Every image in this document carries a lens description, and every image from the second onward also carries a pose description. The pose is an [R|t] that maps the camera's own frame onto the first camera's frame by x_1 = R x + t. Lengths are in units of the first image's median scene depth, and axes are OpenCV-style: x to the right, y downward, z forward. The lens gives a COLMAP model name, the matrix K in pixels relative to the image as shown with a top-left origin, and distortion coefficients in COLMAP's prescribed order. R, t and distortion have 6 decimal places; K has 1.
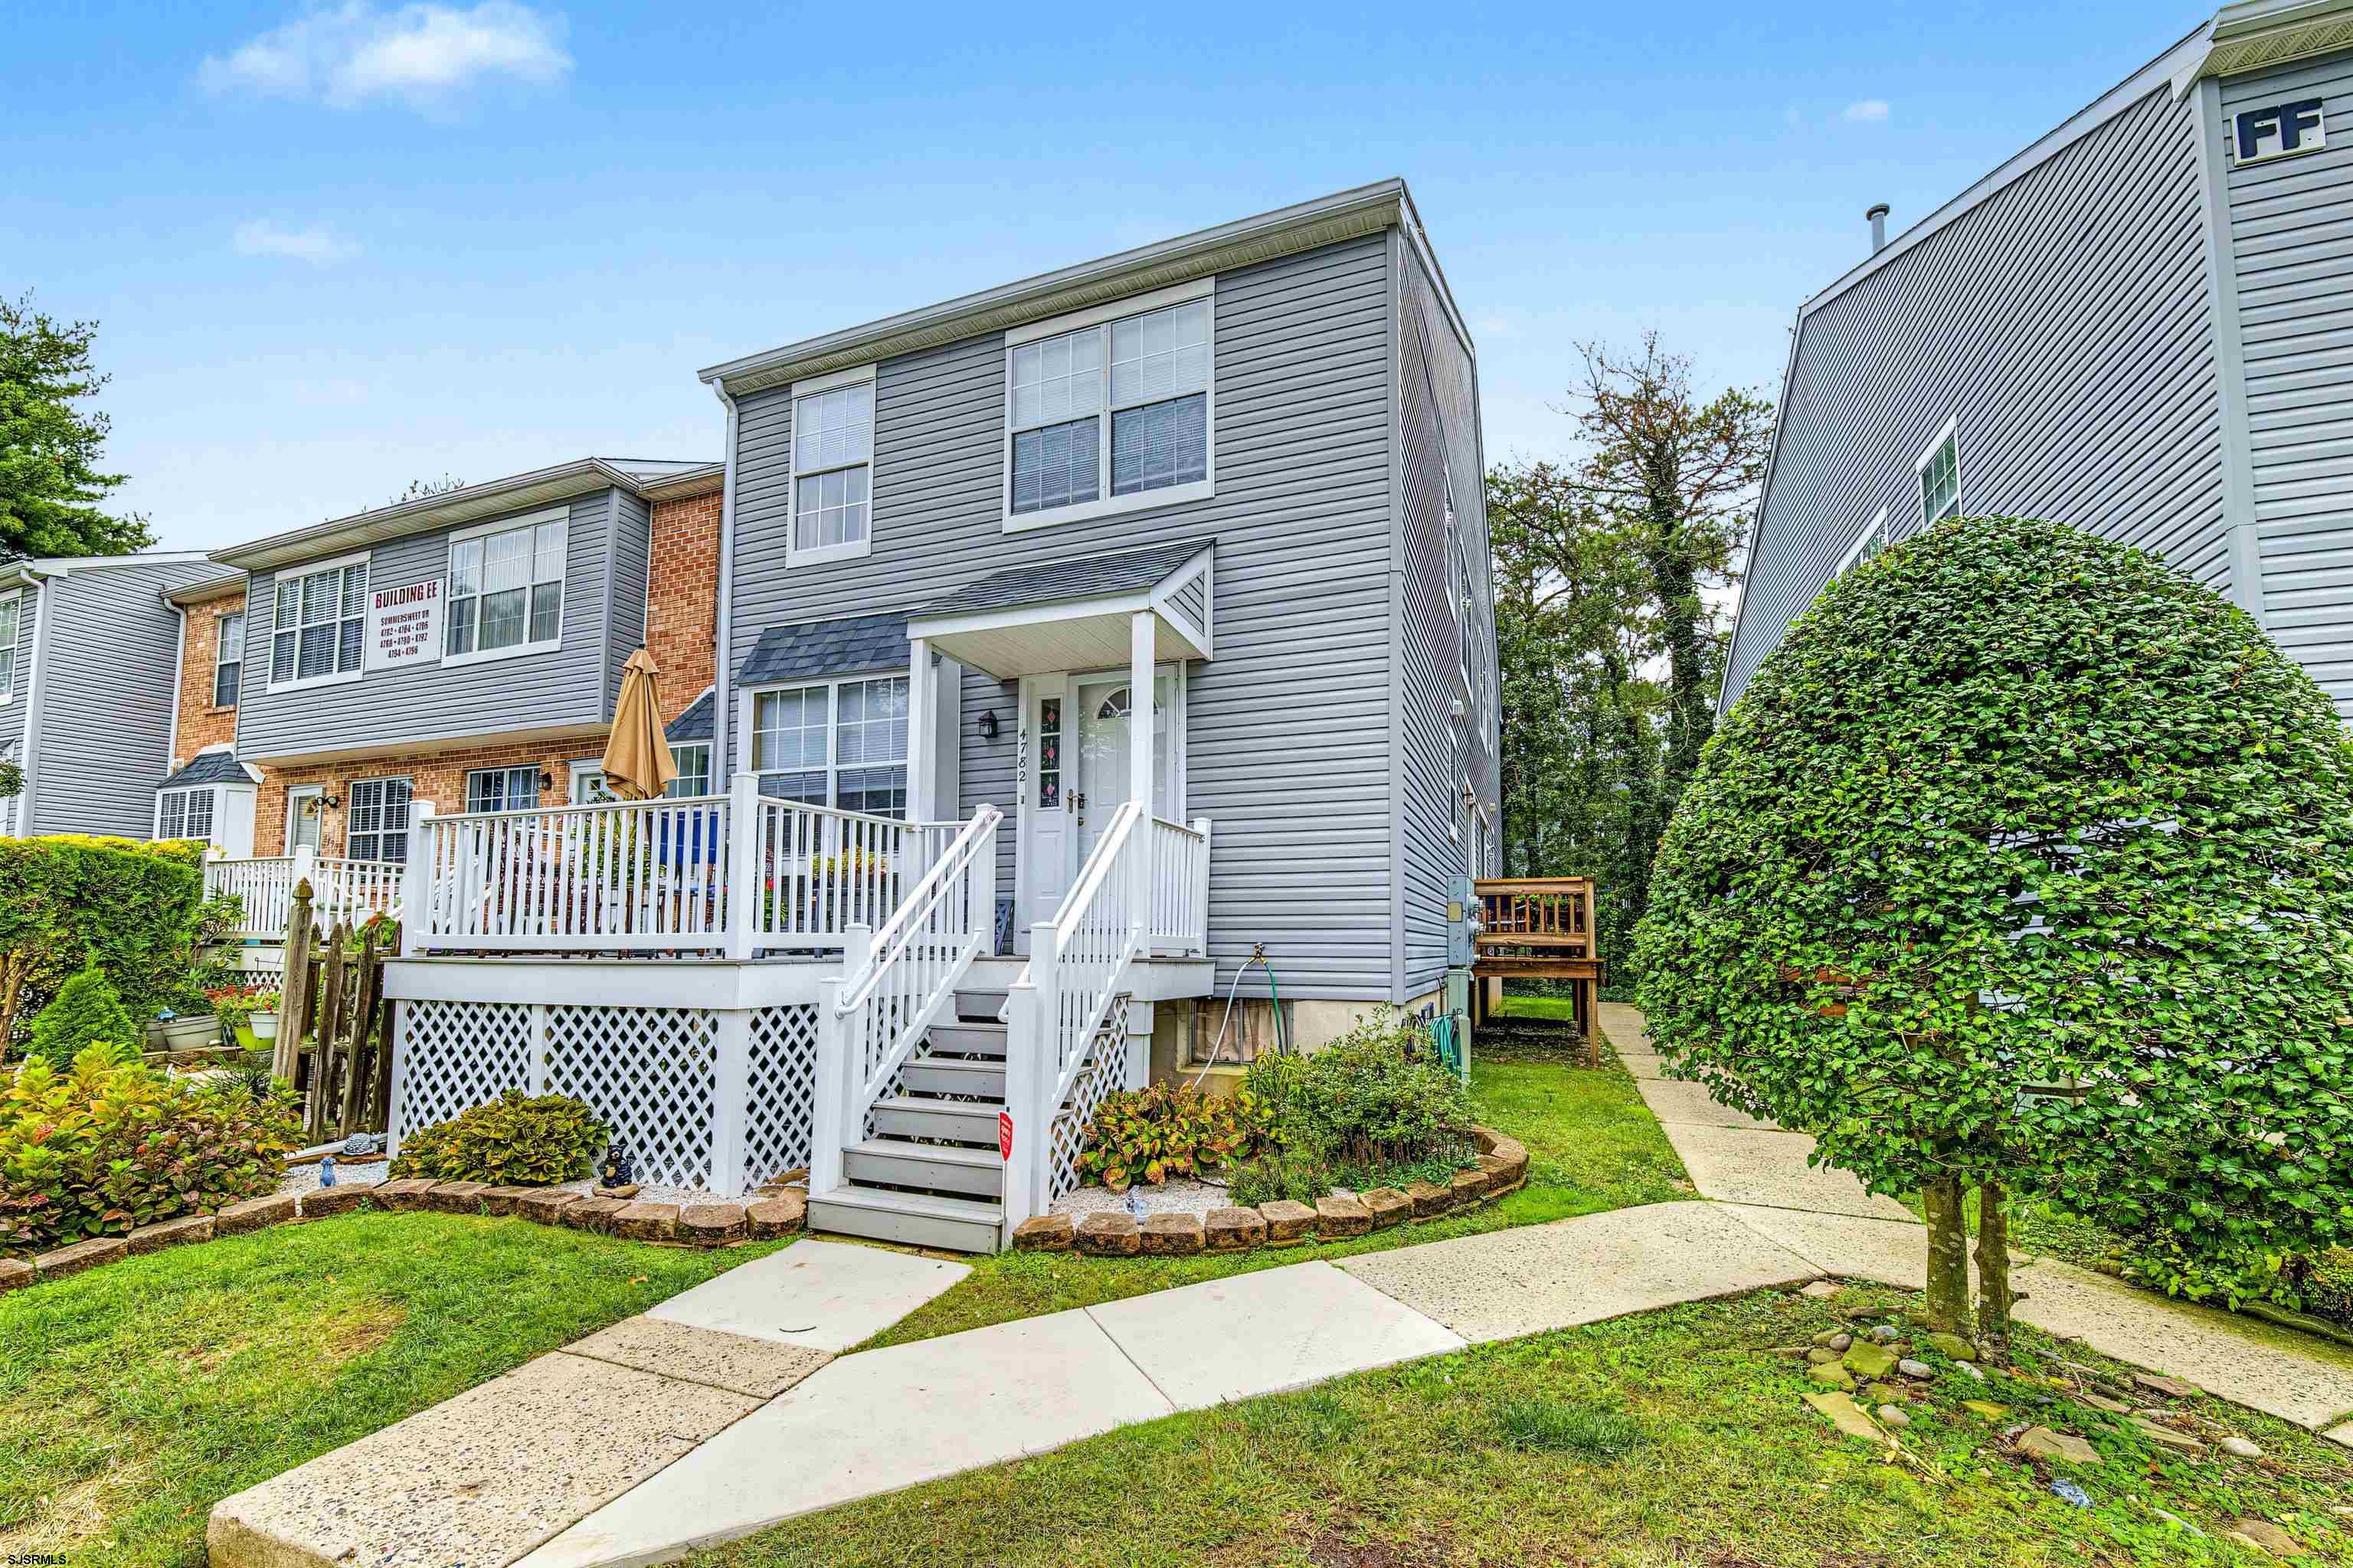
lens RADIAL K [[907.7, 0, 1177.9], [0, 907.7, 742.4], [0, 0, 1]] dist [-0.007199, -0.000112]
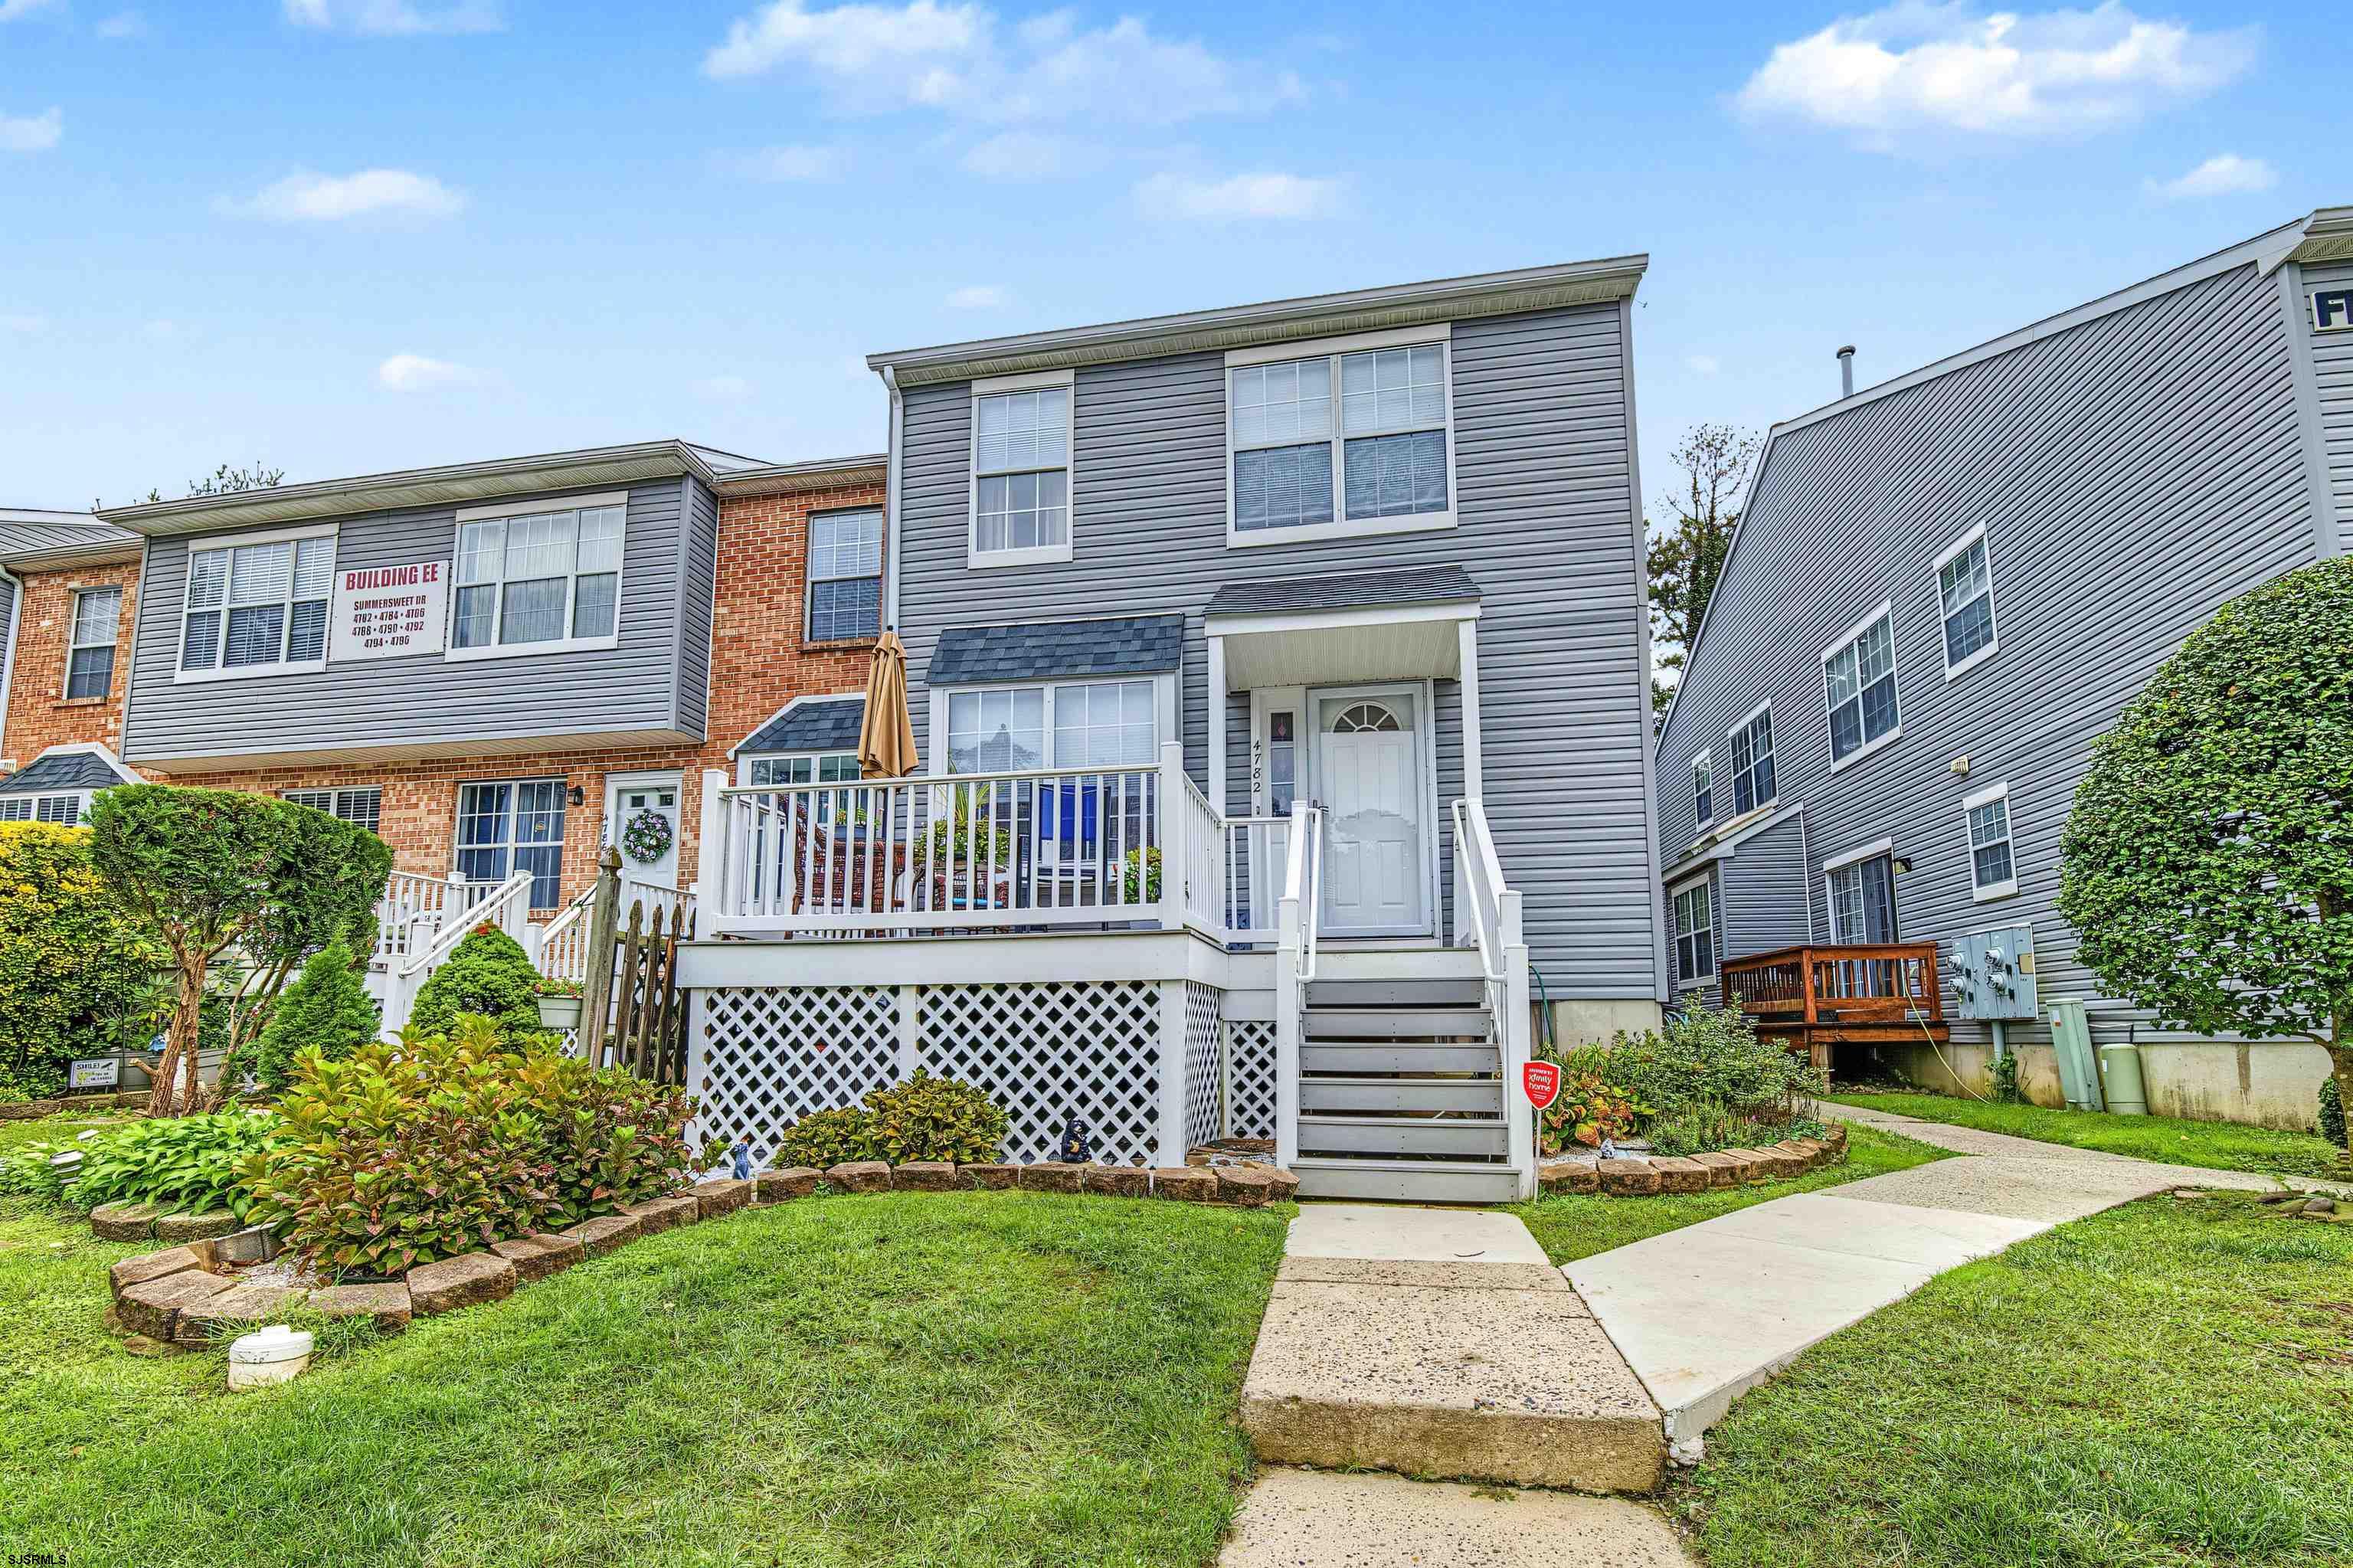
lens RADIAL K [[927.7, 0, 1166.3], [0, 927.7, 789.0], [0, 0, 1]] dist [-0.005101, -0.000461]
pose [[0.984034, 0.040751, 0.173253, -0.411712], [-0.033904, 0.998530, -0.042301, 0.079482], [-0.174722, 0.035752, 0.983969, 0.008536]]
